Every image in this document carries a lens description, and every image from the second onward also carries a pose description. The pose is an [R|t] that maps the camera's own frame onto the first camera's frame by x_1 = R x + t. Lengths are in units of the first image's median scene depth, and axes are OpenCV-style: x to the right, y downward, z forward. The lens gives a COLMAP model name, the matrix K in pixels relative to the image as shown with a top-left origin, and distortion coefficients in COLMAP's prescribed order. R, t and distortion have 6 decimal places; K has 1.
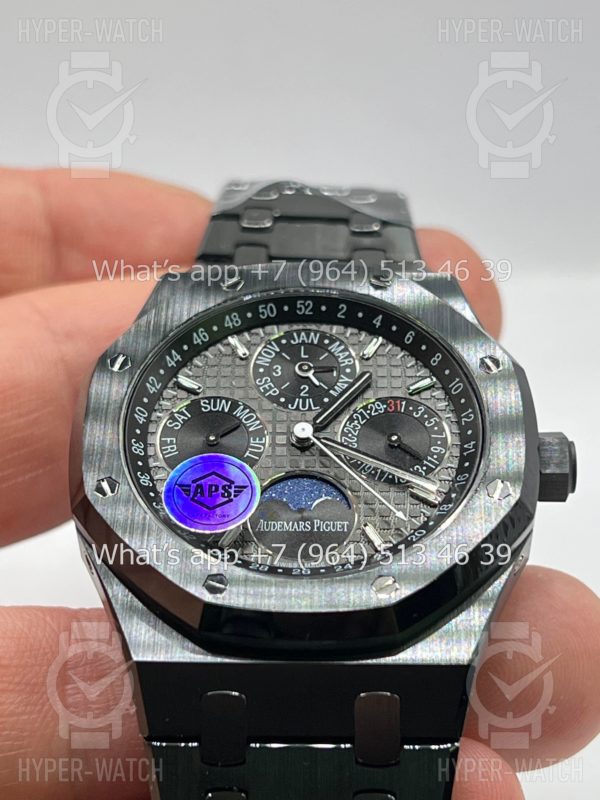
lens RADIAL K [[1872.4, 0, 299.0], [0, 1872.4, 401.6], [0, 0, 1]] dist [0.211949, 0.000000]
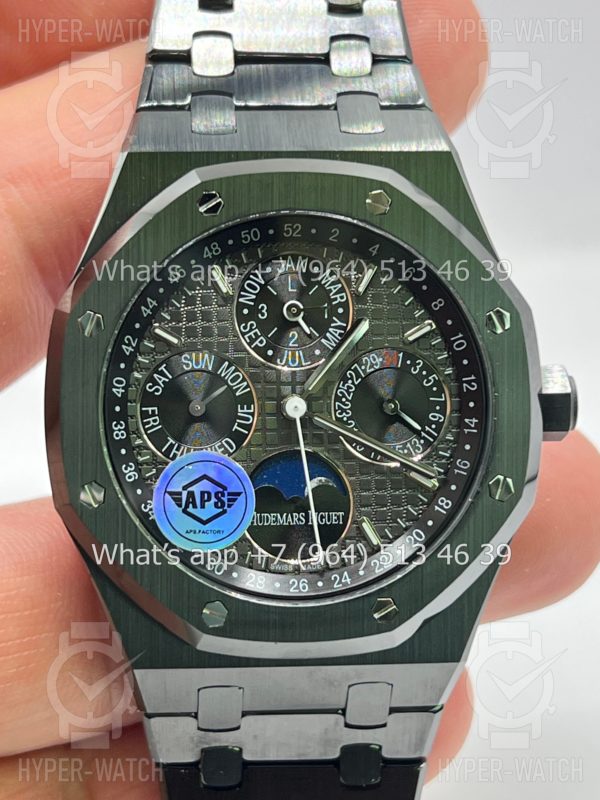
lens RADIAL K [[1872.4, 0, 285.1], [0, 1872.4, 399.4], [0, 0, 1]] dist [0.211949, 0.000000]
pose [[0.995610, -0.026753, 0.089693, -0.085068], [-0.032408, 0.800471, 0.598495, -0.535776], [-0.087808, -0.598774, 0.796090, 0.254188]]
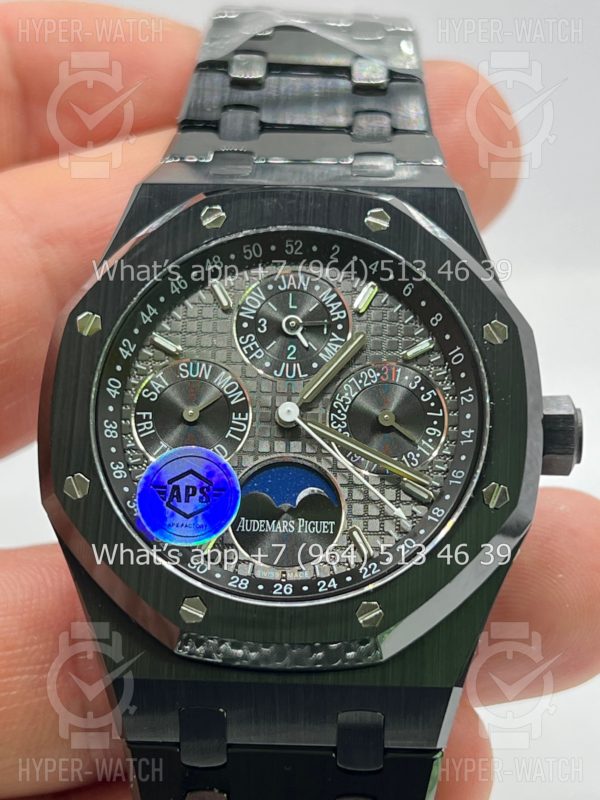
lens RADIAL K [[1872.4, 0, 294.1], [0, 1872.4, 398.7], [0, 0, 1]] dist [0.211949, 0.000000]
pose [[0.999674, 0.011481, -0.022823, 0.025567], [-0.002830, 0.937598, 0.347709, -0.306791], [0.025391, -0.347531, 0.937325, 0.131310]]
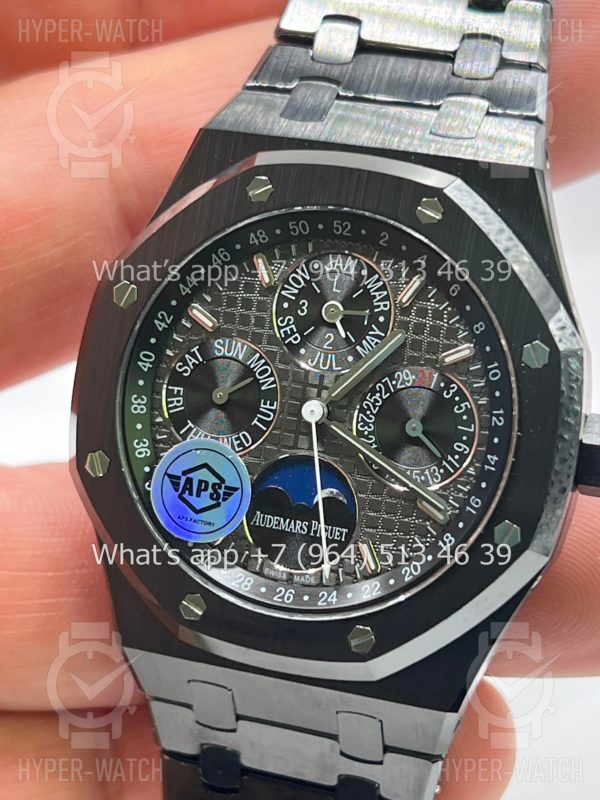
lens RADIAL K [[1872.4, 0, 290.3], [0, 1872.4, 387.8], [0, 0, 1]] dist [0.211949, 0.000000]
pose [[0.958060, 0.137397, -0.251481, 0.210915], [0.040707, 0.803414, 0.594027, -0.514160], [0.283661, -0.579351, 0.764126, 0.314826]]
